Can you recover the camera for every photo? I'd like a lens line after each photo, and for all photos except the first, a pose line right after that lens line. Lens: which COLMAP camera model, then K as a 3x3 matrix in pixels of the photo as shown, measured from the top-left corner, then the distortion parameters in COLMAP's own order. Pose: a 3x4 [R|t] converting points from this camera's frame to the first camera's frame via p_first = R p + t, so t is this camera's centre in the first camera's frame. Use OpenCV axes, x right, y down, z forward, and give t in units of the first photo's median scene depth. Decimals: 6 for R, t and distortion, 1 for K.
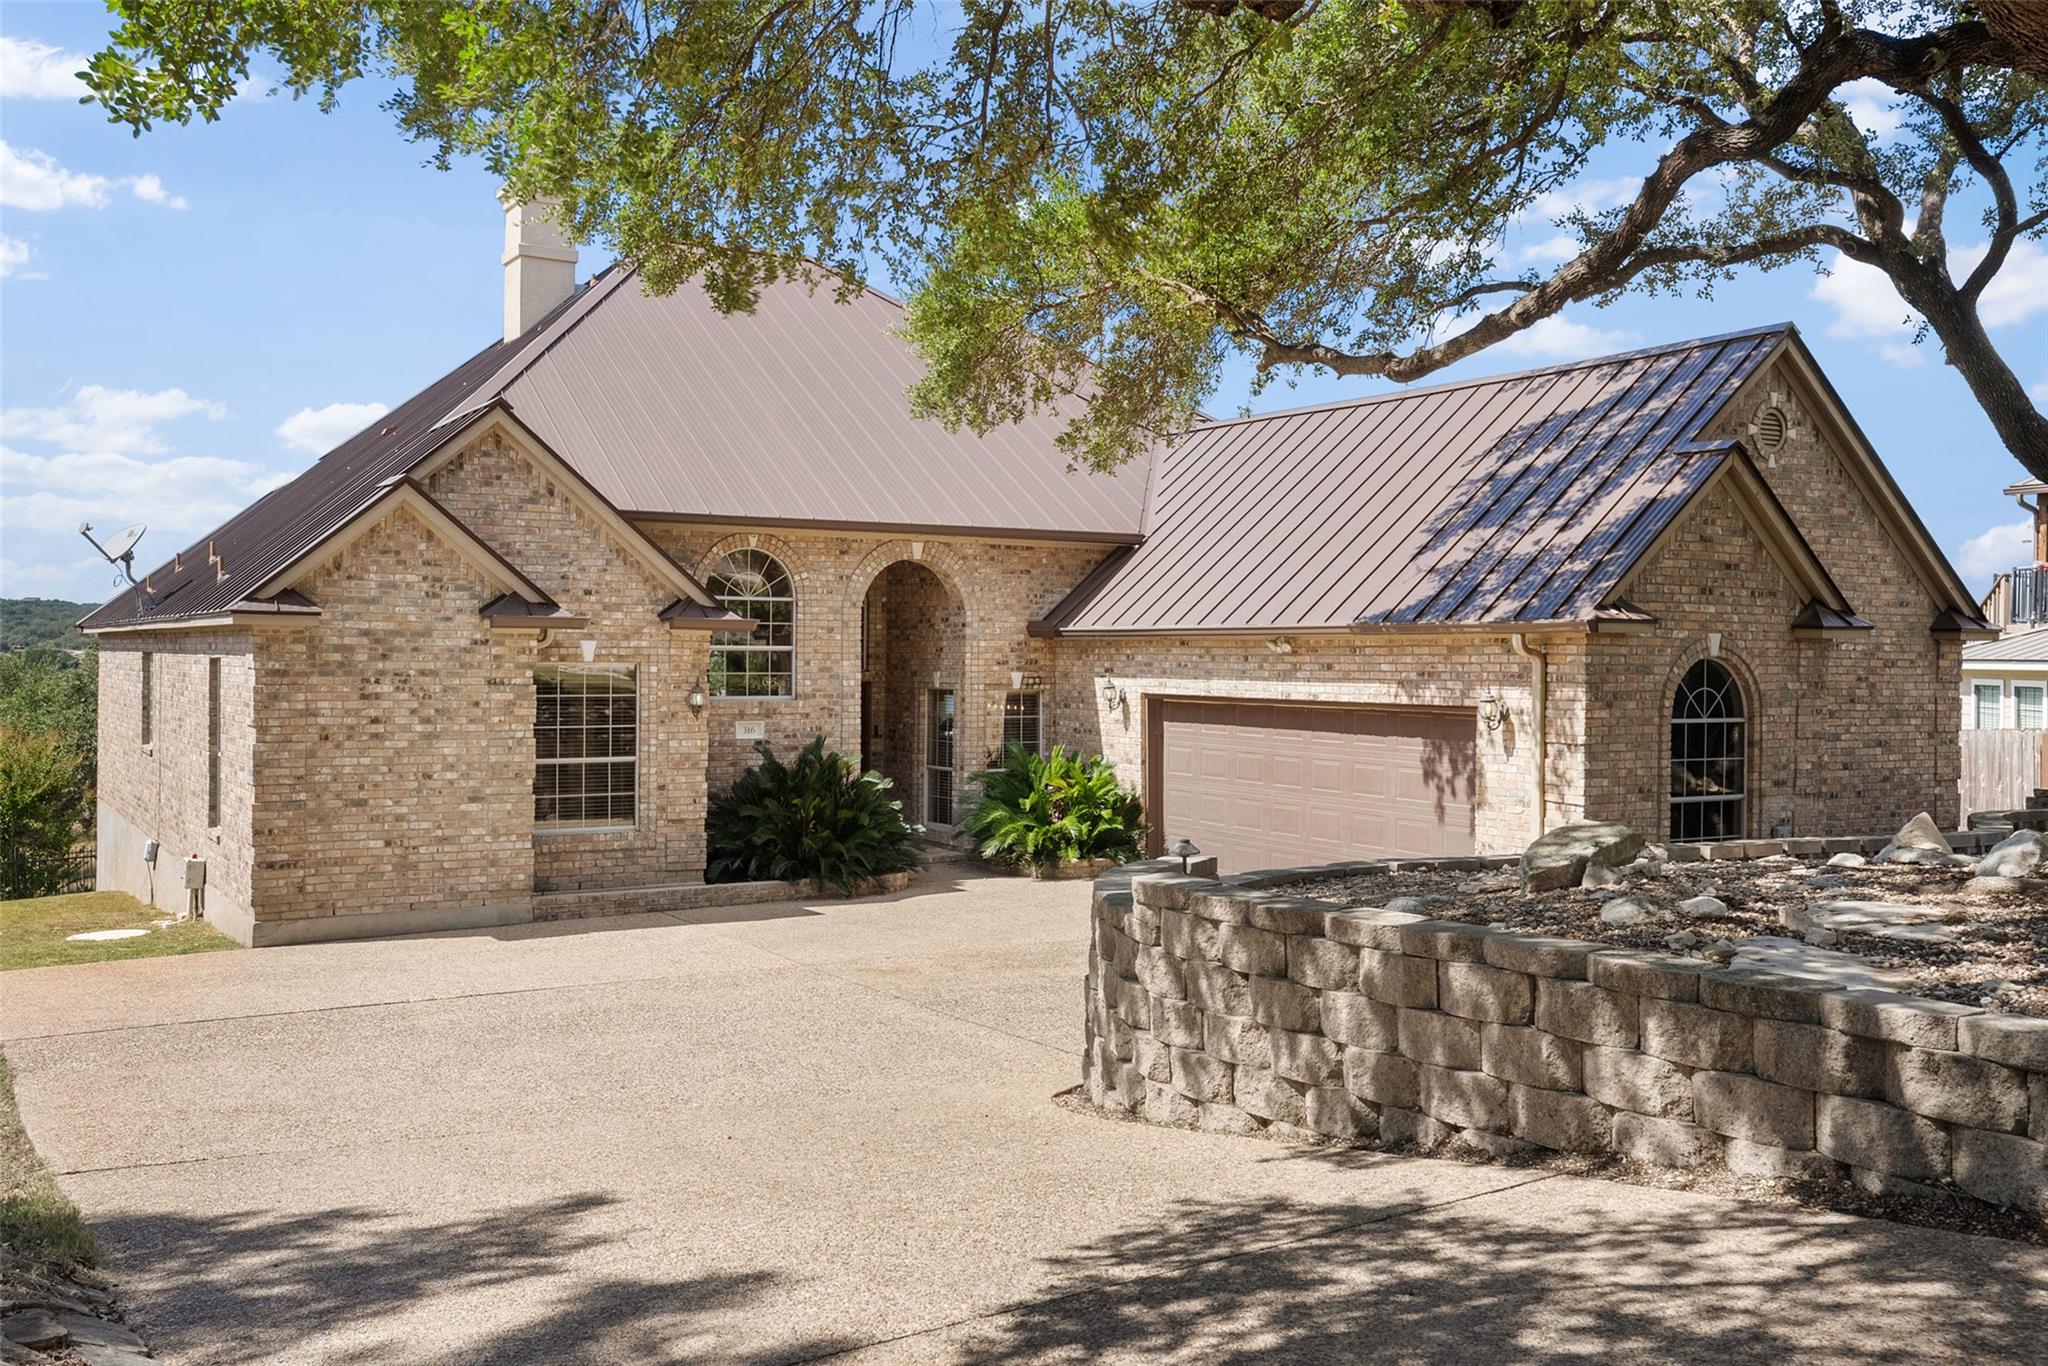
lens RADIAL K [[1949.6, 0, 1024.3], [0, 1949.6, 633.6], [0, 0, 1]] dist [0.005453, 0.002315]
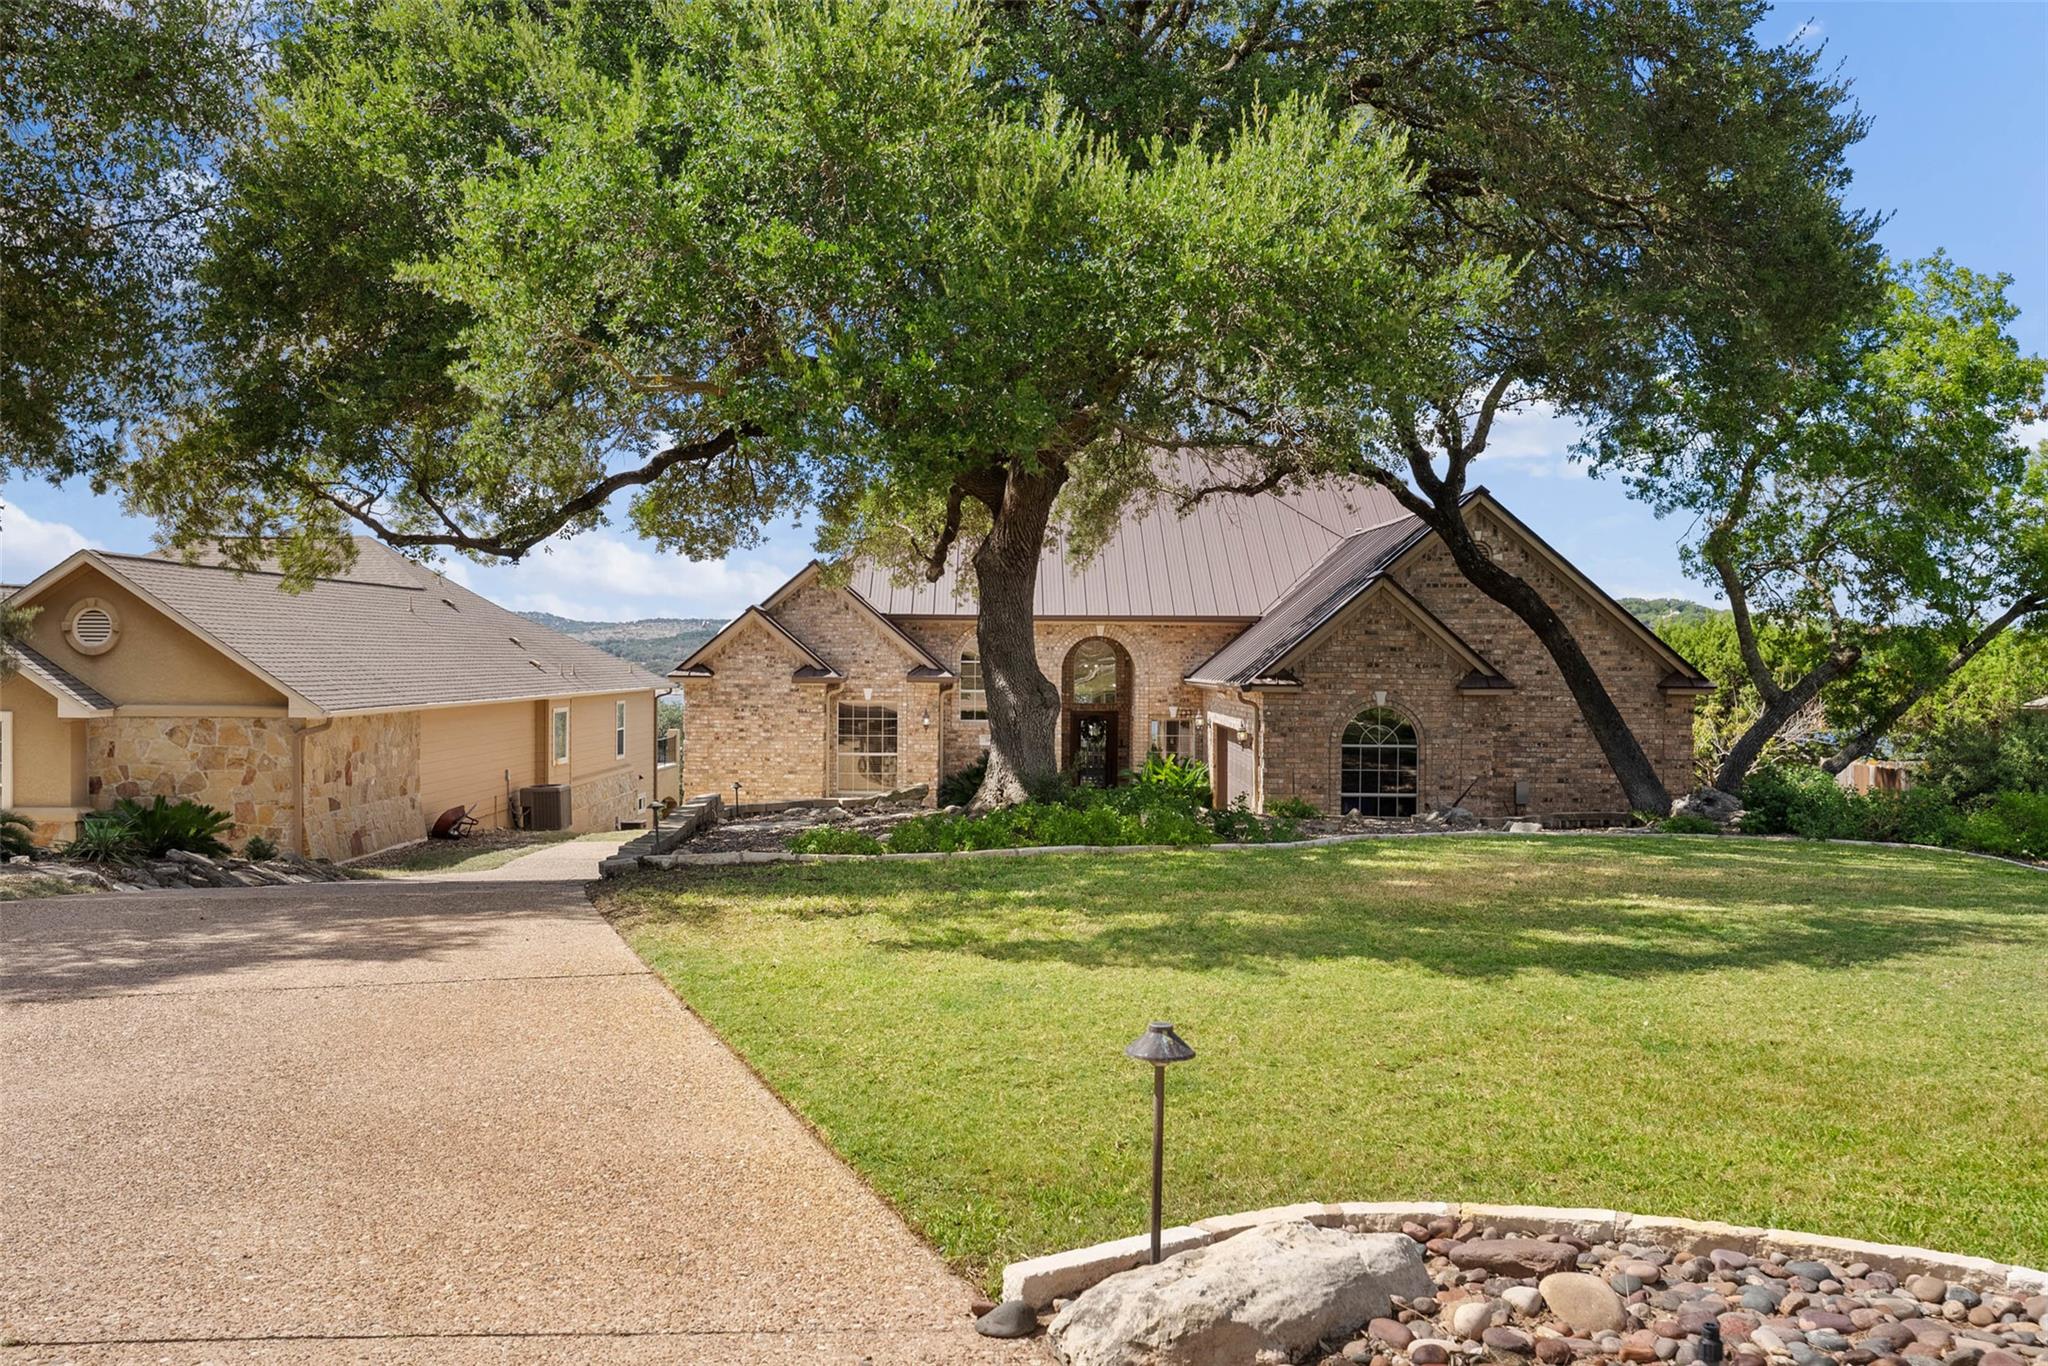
lens RADIAL K [[1938.7, 0, 1024.0], [0, 1938.7, 683.0], [0, 0, 1]] dist [0.133190, 0.003432]
pose [[0.845657, 0.005810, -0.533696, 0.852154], [0.005008, 0.999810, 0.018819, -0.034330], [0.533704, -0.018588, 0.845467, -0.448850]]
